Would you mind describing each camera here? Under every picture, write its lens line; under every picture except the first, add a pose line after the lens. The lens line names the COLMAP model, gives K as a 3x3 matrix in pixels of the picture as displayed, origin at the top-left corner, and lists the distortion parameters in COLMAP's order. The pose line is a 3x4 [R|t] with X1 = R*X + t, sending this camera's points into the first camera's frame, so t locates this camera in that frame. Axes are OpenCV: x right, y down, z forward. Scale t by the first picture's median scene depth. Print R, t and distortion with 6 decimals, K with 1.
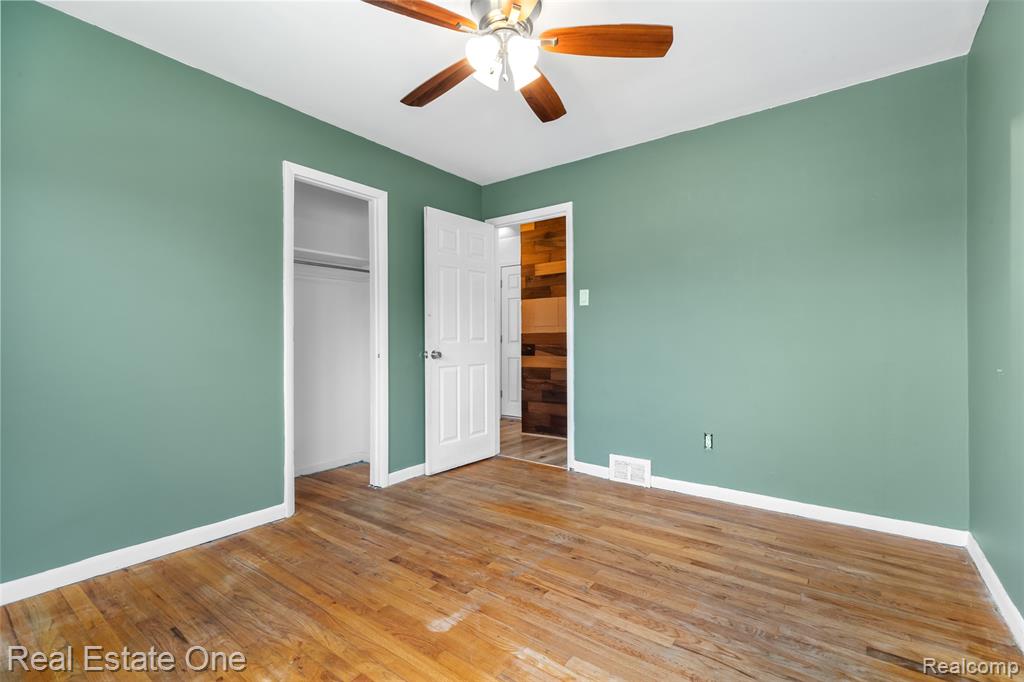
lens RADIAL K [[460.8, 0, 512.1], [0, 460.8, 341.2], [0, 0, 1]] dist [0.017897, -0.000082]
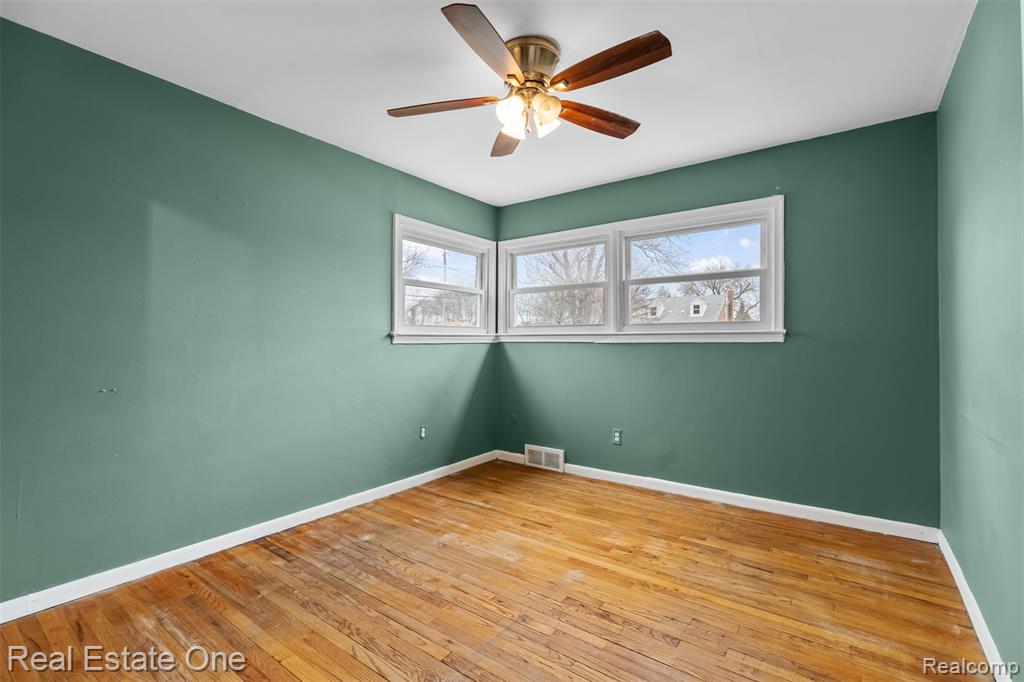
lens RADIAL K [[460.8, 0, 512.2], [0, 460.8, 342.2], [0, 0, 1]] dist [0.017897, -0.000082]
pose [[-0.999982, 0.001506, -0.005766, 0.036742], [0.001536, 0.999986, -0.005115, -0.049470], [0.005758, -0.005123, -0.999970, 2.221303]]
